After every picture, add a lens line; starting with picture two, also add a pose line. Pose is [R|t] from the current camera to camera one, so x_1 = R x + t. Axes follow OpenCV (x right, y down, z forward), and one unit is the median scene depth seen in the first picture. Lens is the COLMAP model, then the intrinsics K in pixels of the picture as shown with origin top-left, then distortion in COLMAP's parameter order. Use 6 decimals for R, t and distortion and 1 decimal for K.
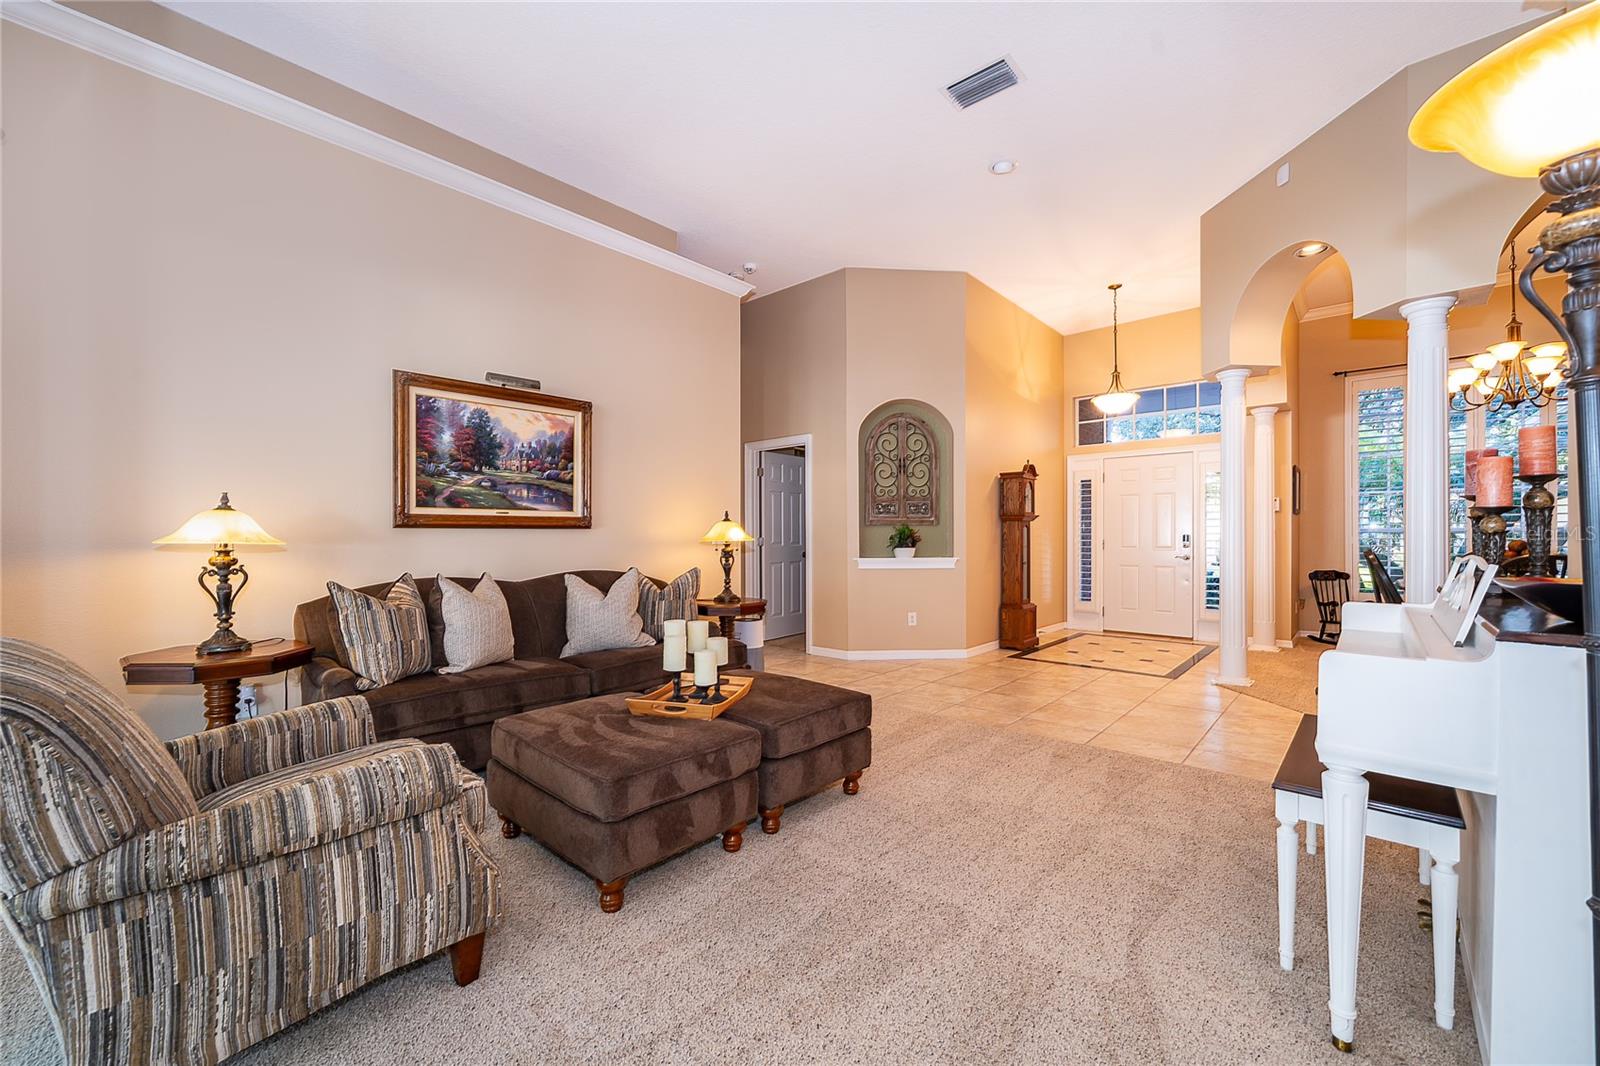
lens RADIAL K [[639.9, 0, 800.8], [0, 639.9, 532.4], [0, 0, 1]] dist [-0.002685, 0.000260]
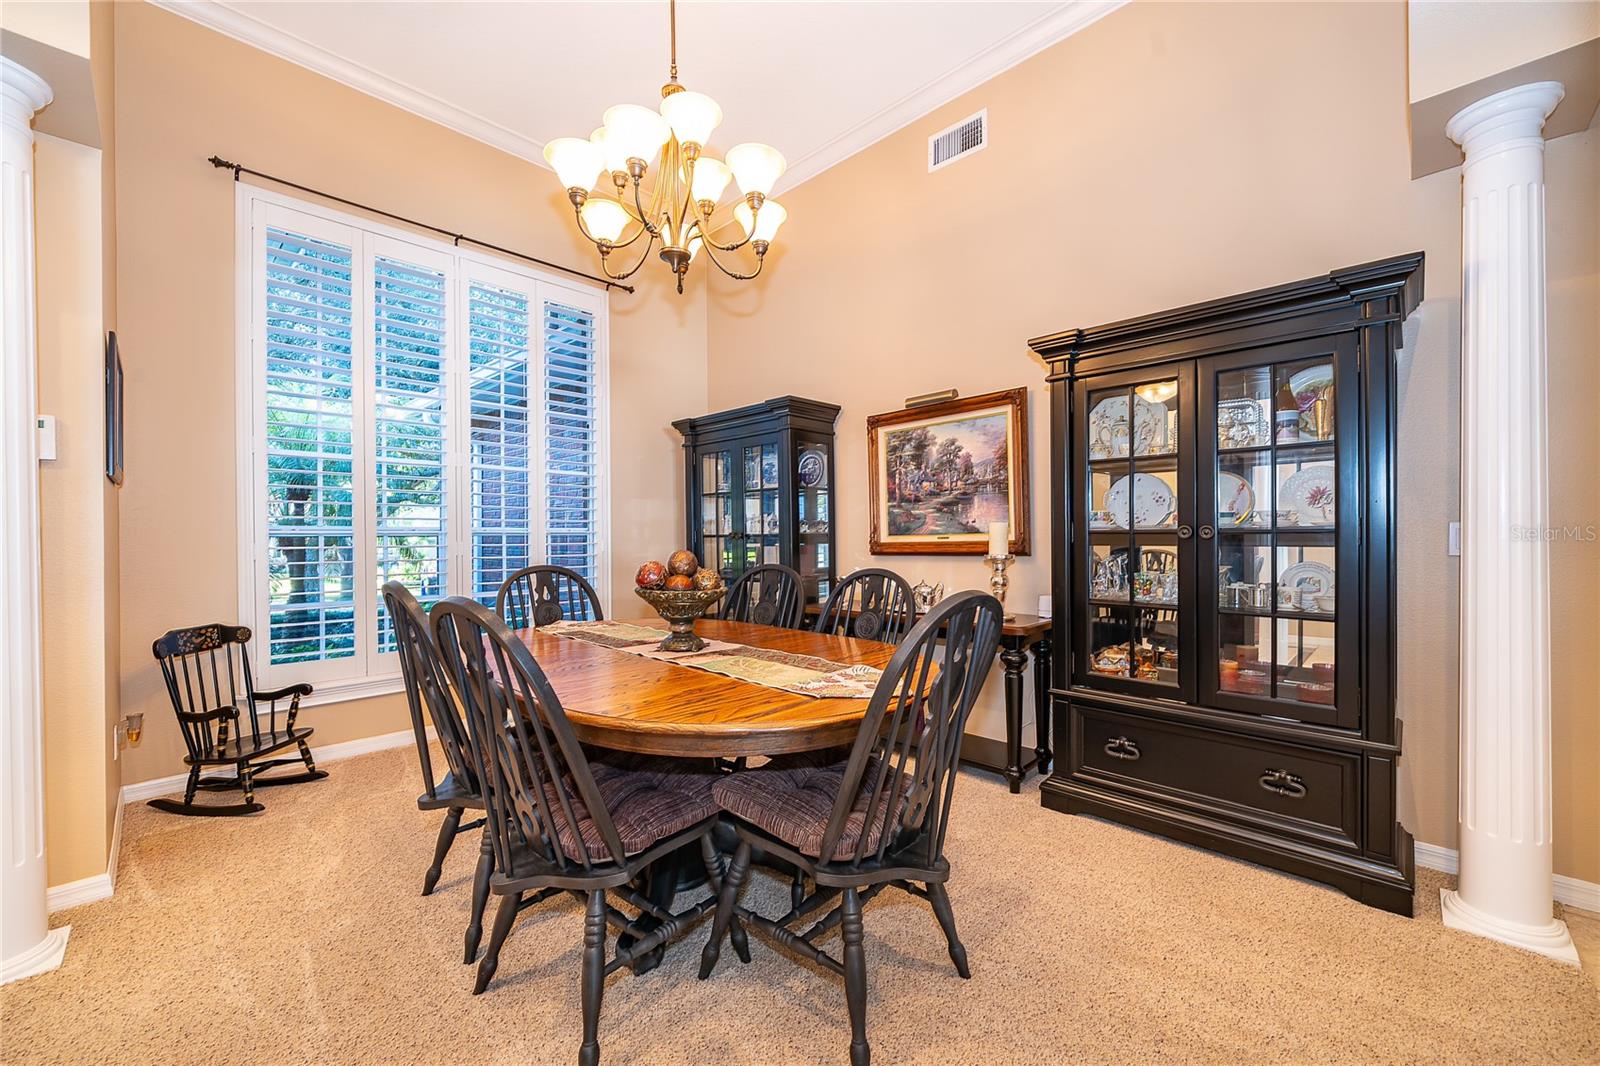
lens RADIAL K [[639.9, 0, 796.7], [0, 639.9, 538.5], [0, 0, 1]] dist [-0.002685, 0.000260]
pose [[0.066598, -0.002840, 0.997776, 0.441729], [0.008499, 0.999961, 0.002278, 0.004799], [-0.997744, 0.008329, 0.066620, 0.591416]]
